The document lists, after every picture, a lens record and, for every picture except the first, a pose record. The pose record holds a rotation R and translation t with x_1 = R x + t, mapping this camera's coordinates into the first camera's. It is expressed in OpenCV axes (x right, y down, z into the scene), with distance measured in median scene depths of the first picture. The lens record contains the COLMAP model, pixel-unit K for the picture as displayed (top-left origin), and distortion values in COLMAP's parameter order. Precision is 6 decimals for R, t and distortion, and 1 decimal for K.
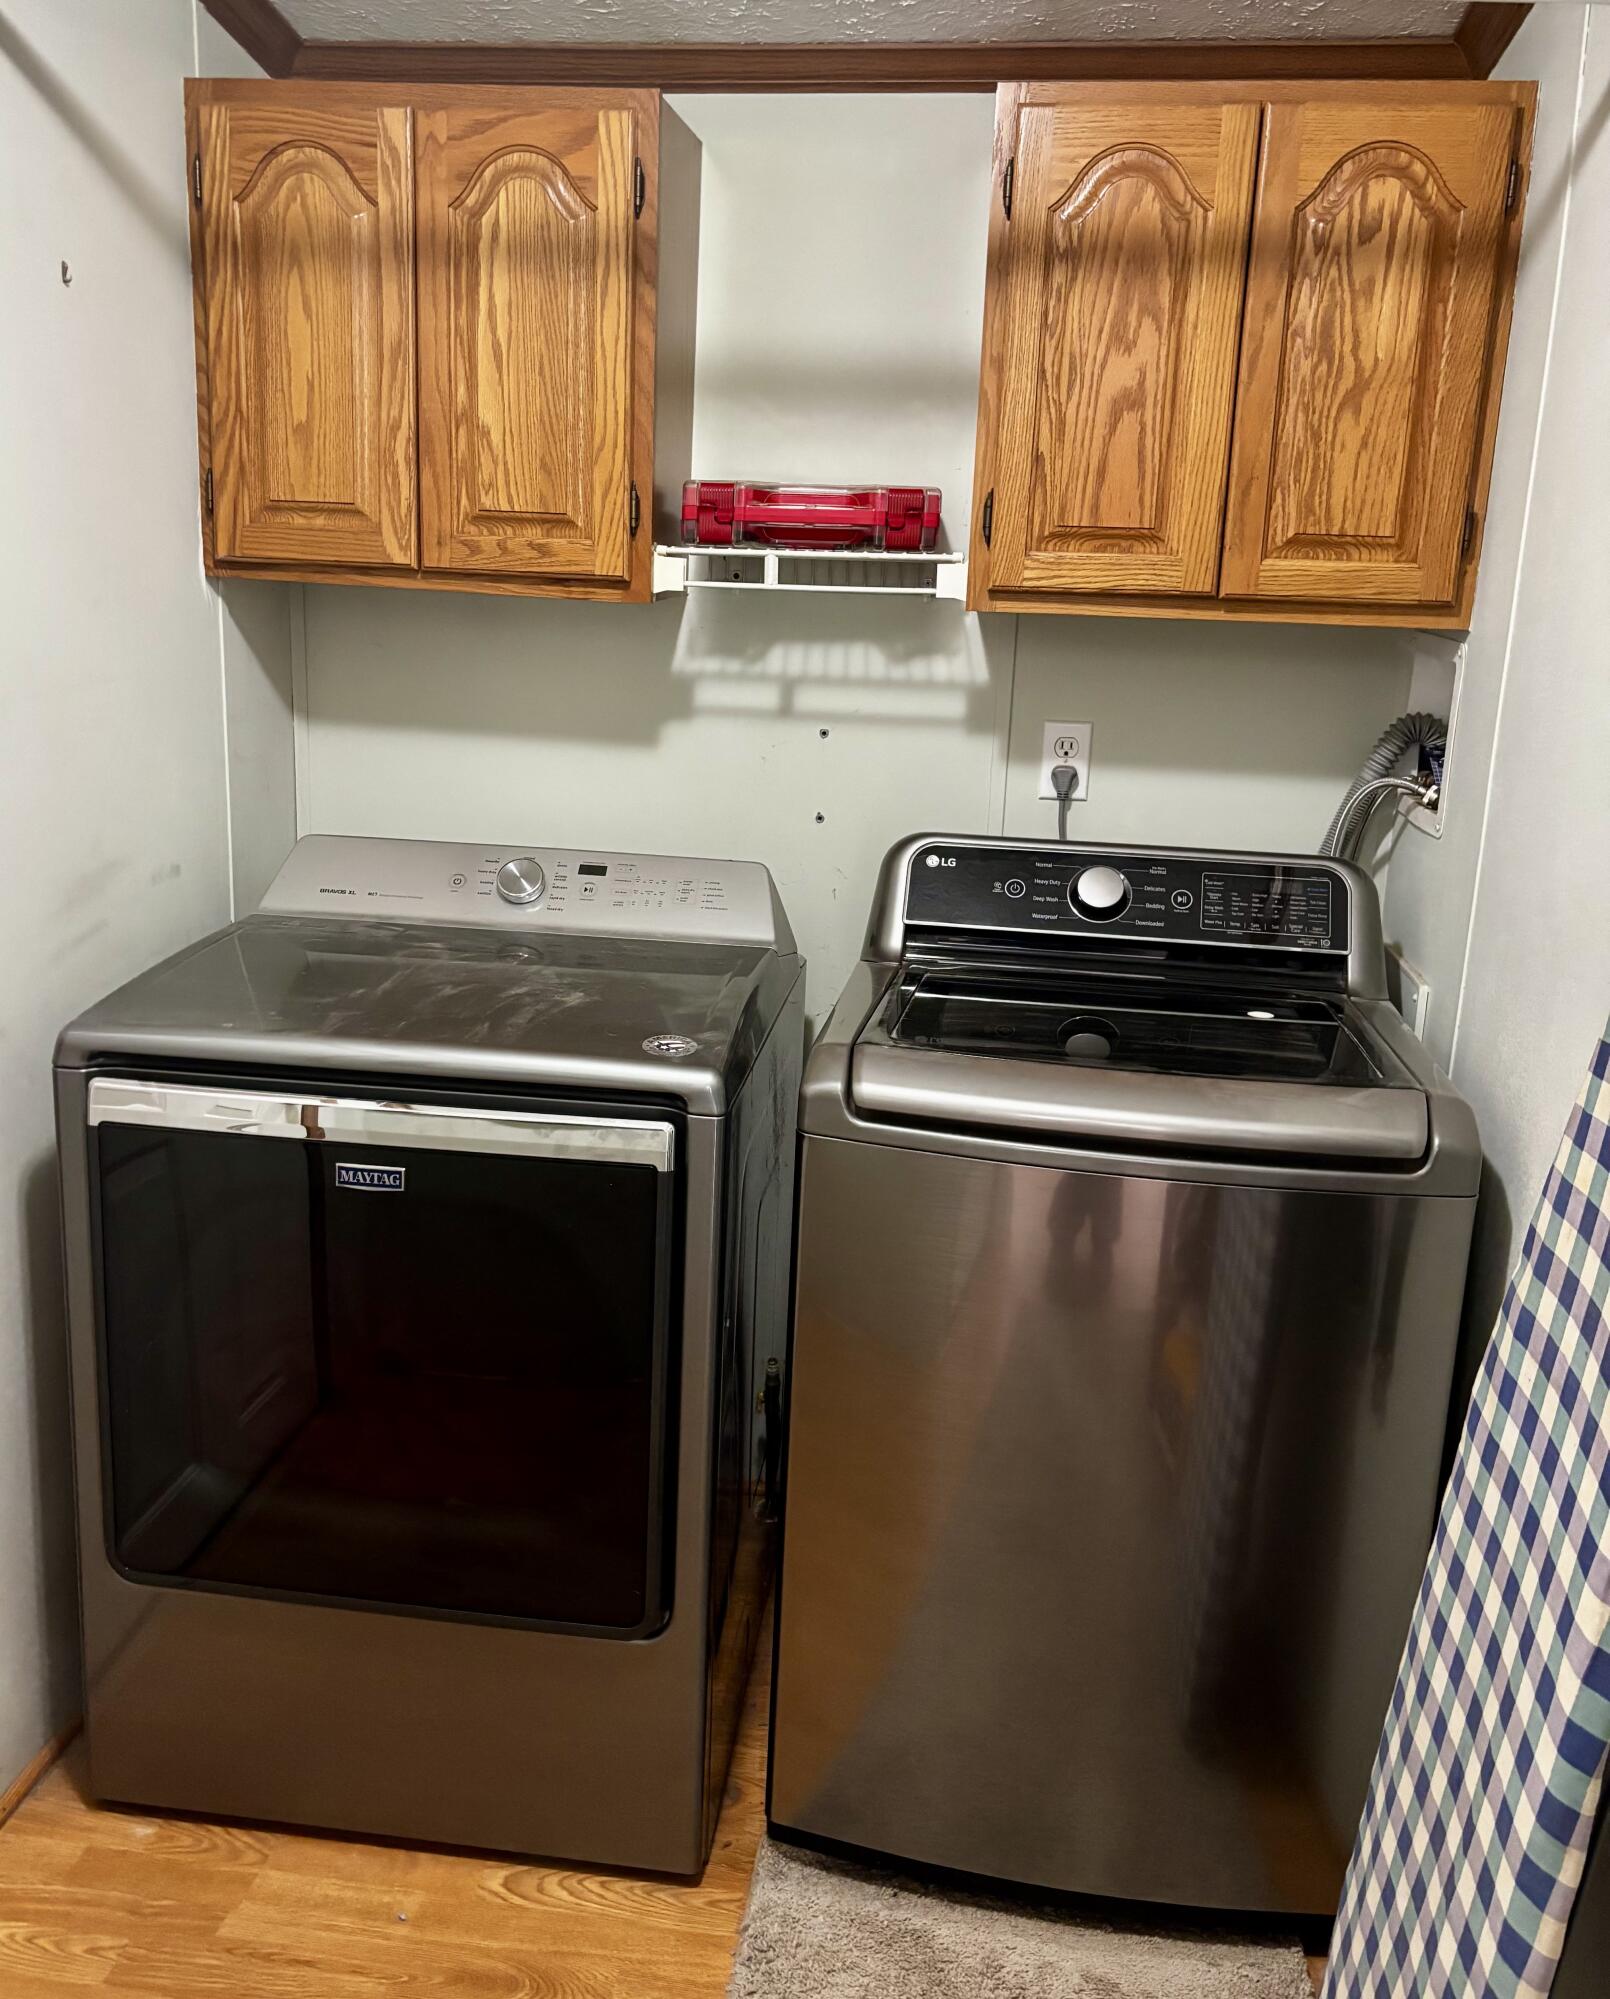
lens RADIAL K [[1683.3, 0, 803.3], [0, 1683.3, 996.4], [0, 0, 1]] dist [0.006473, 0.001241]
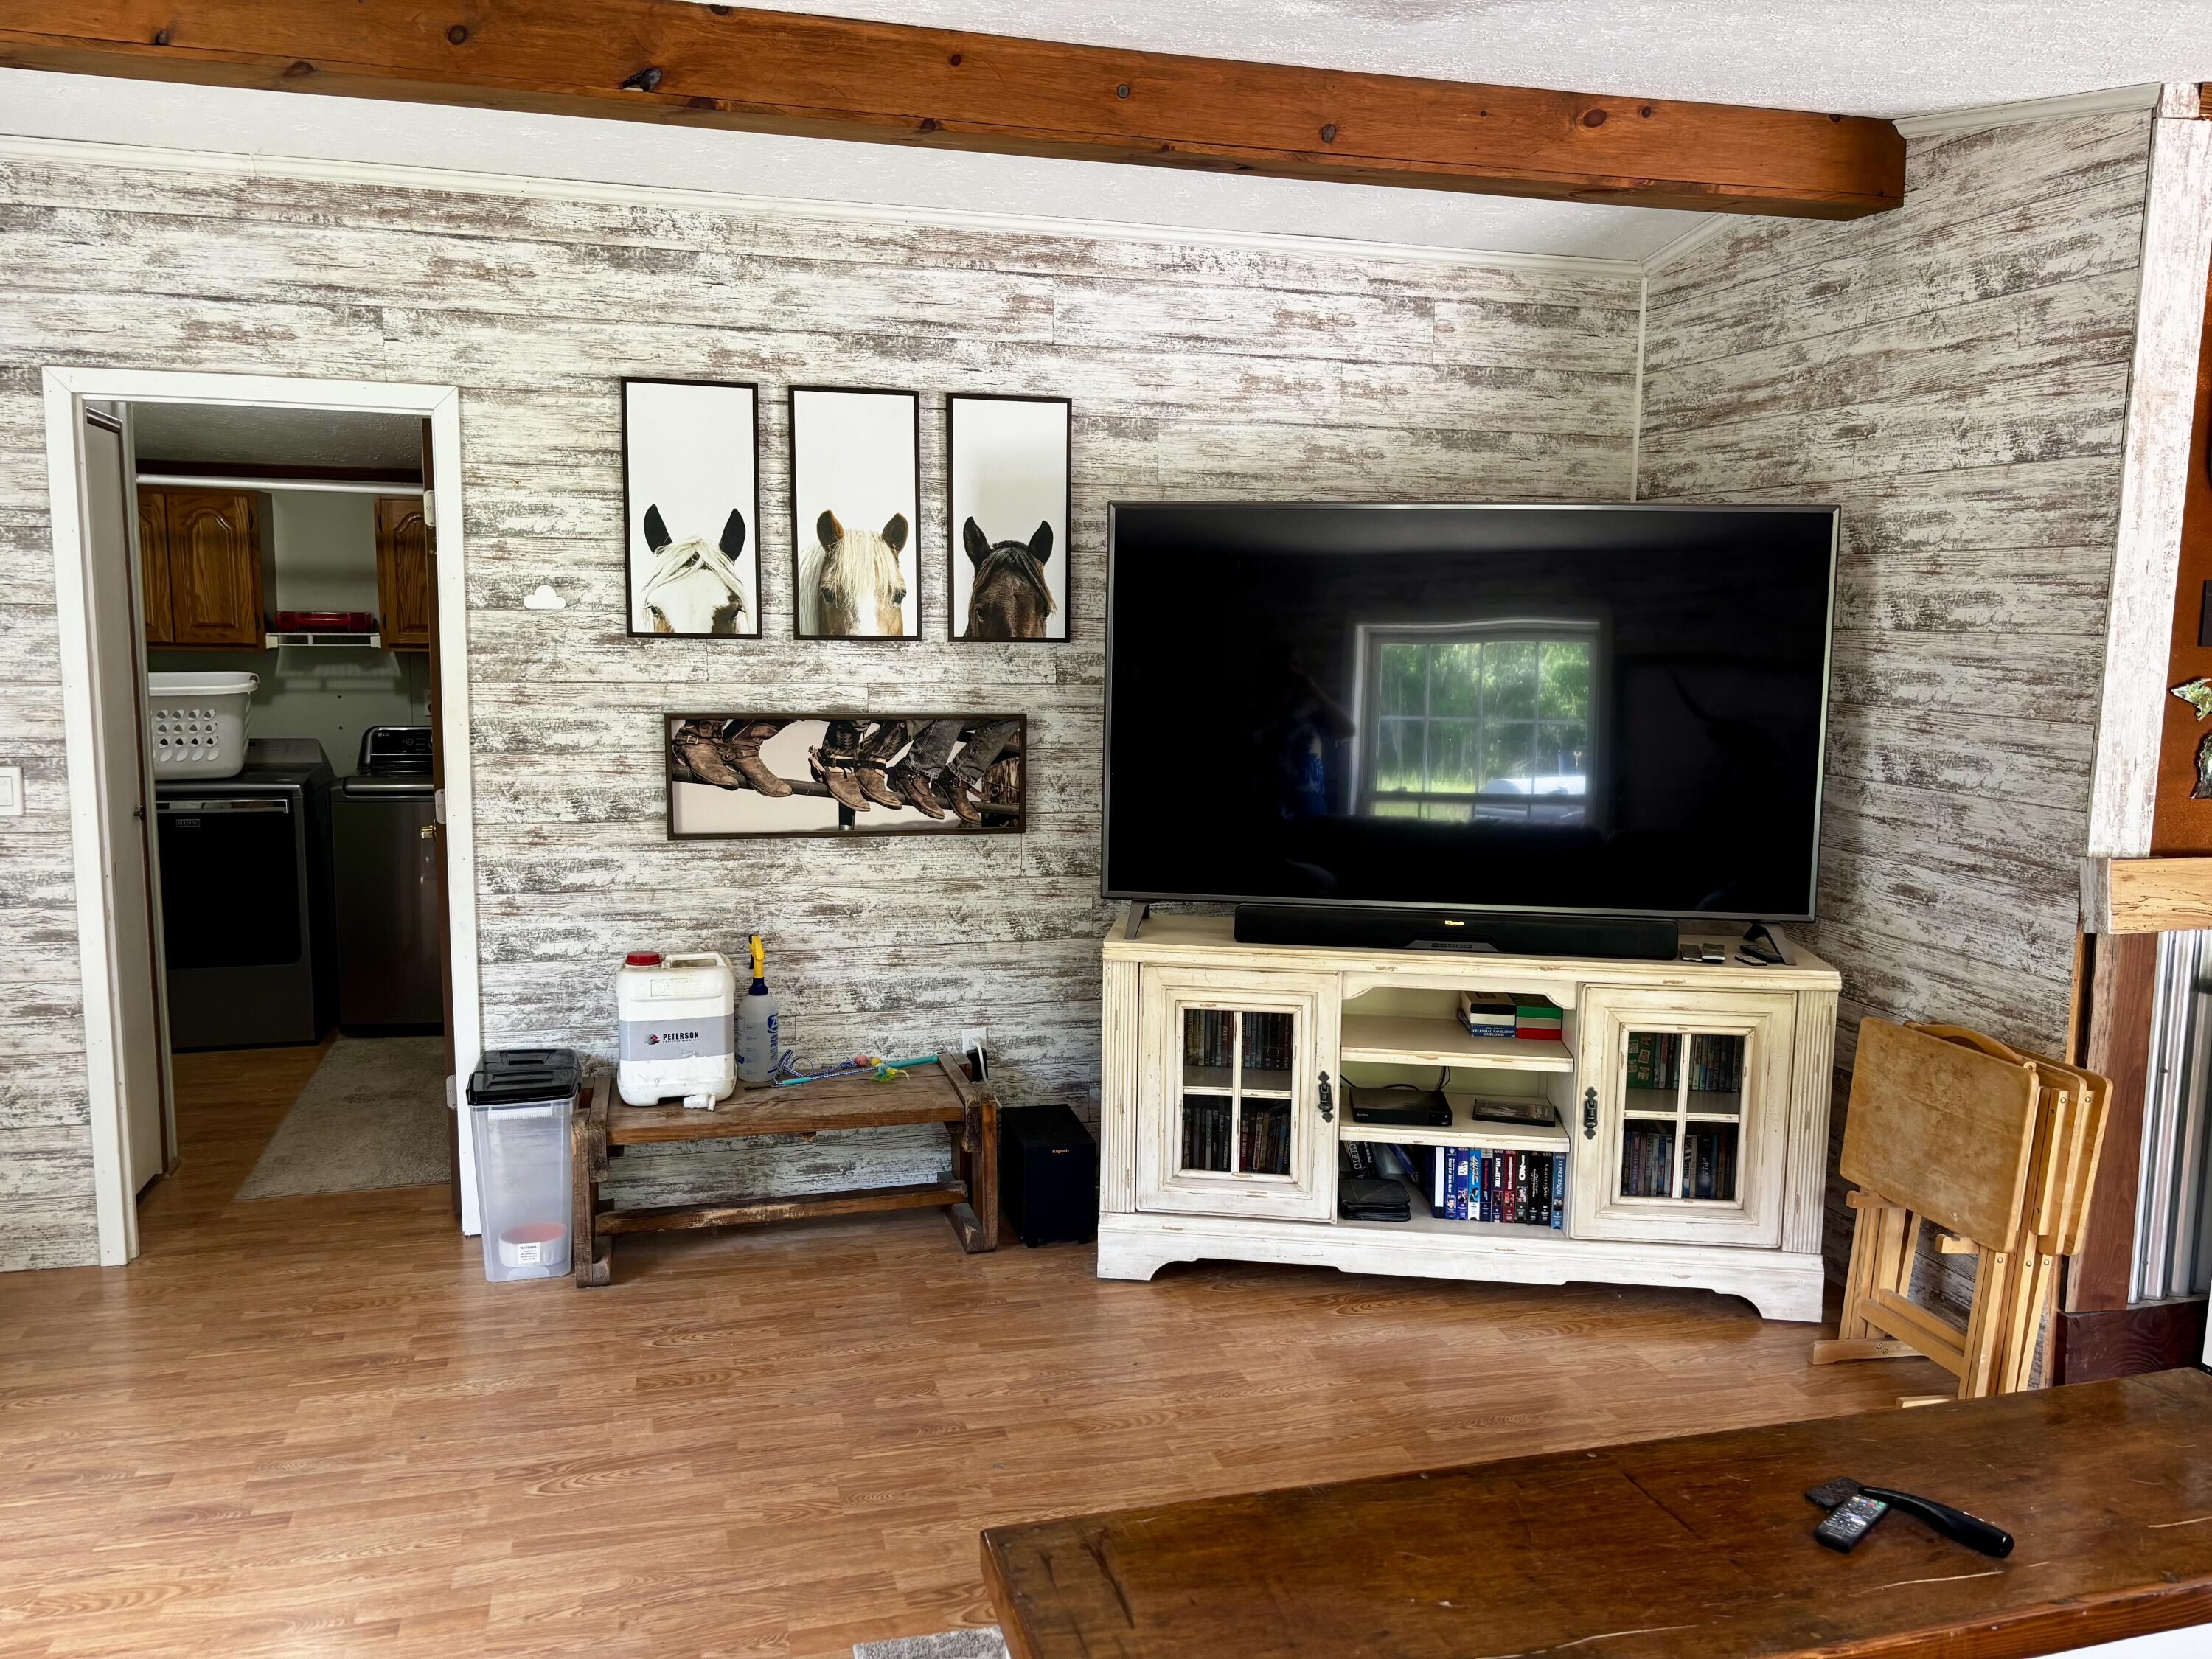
lens RADIAL K [[1683.4, 0, 1152.8], [0, 1683.4, 875.1], [0, 0, 1]] dist [0.057754, -0.061880]
pose [[0.918923, -0.084016, 0.385385, 0.154492], [0.123051, 0.989352, -0.077721, 0.574307], [-0.374752, 0.118841, 0.919477, -2.271436]]
